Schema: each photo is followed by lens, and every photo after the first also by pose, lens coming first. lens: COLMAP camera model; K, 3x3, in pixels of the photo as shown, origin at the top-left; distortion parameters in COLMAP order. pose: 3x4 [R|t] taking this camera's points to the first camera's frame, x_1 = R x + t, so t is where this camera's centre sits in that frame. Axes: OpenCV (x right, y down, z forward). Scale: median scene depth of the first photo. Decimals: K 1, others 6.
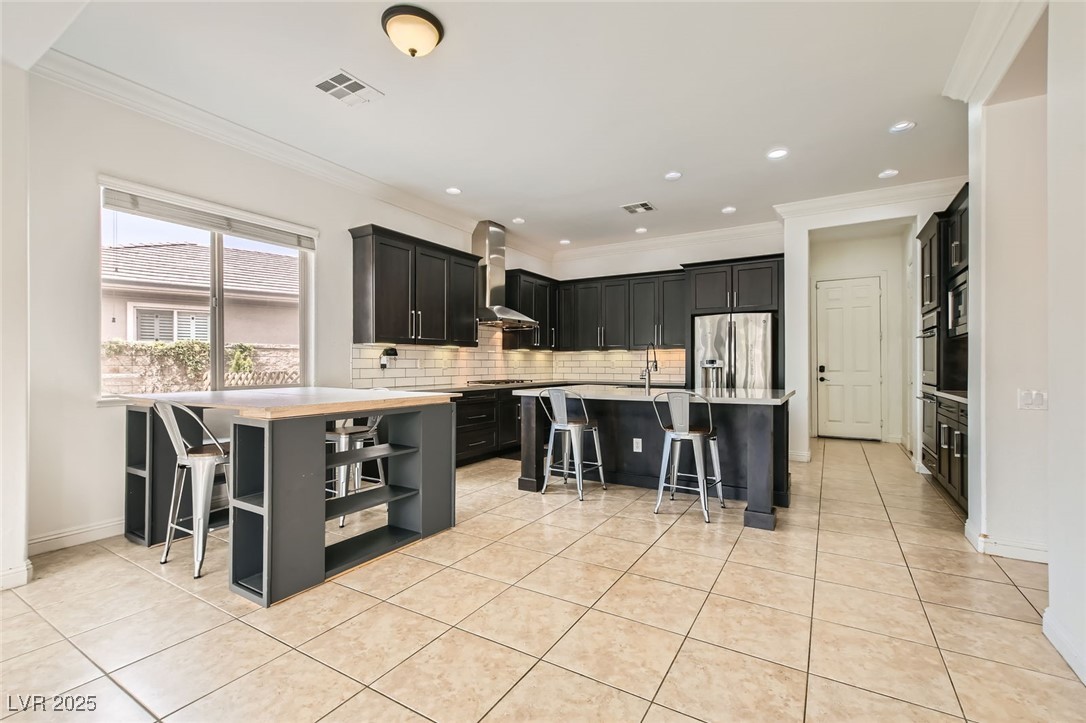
lens RADIAL K [[477.4, 0, 548.3], [0, 477.4, 363.7], [0, 0, 1]] dist [-0.008012, 0.002578]
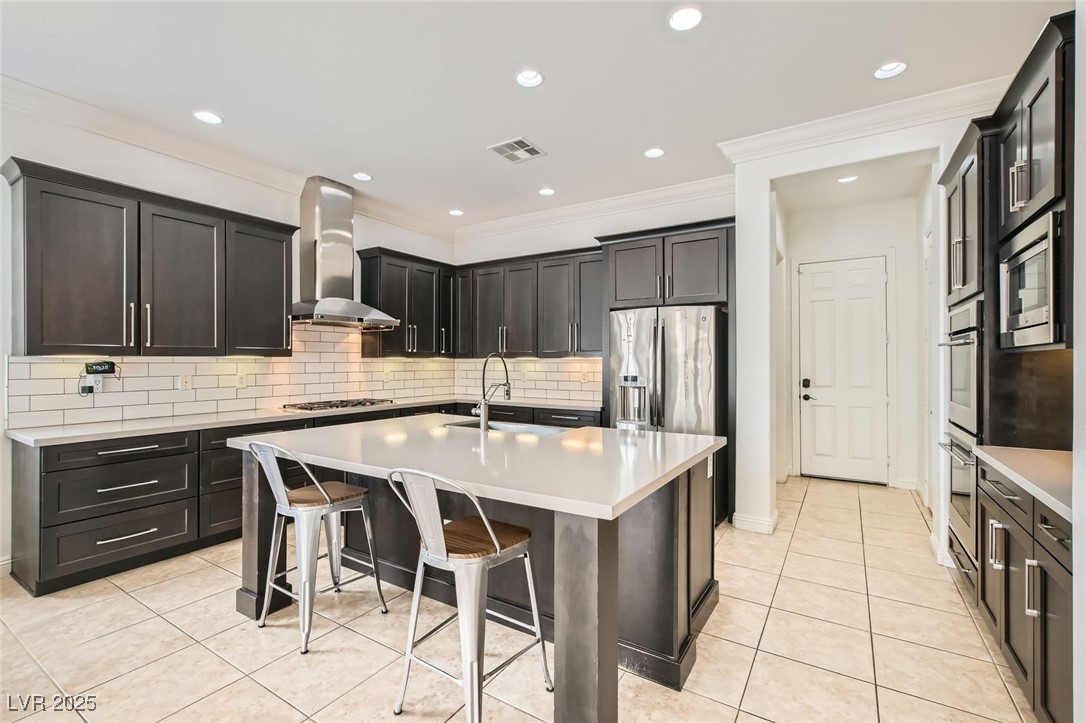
lens RADIAL K [[477.4, 0, 548.9], [0, 477.4, 359.8], [0, 0, 1]] dist [-0.008012, 0.002578]
pose [[0.999685, 0.000722, -0.025068, 0.247555], [-0.000758, 0.999999, -0.001433, -0.029812], [0.025067, 0.001452, 0.999685, 0.322807]]
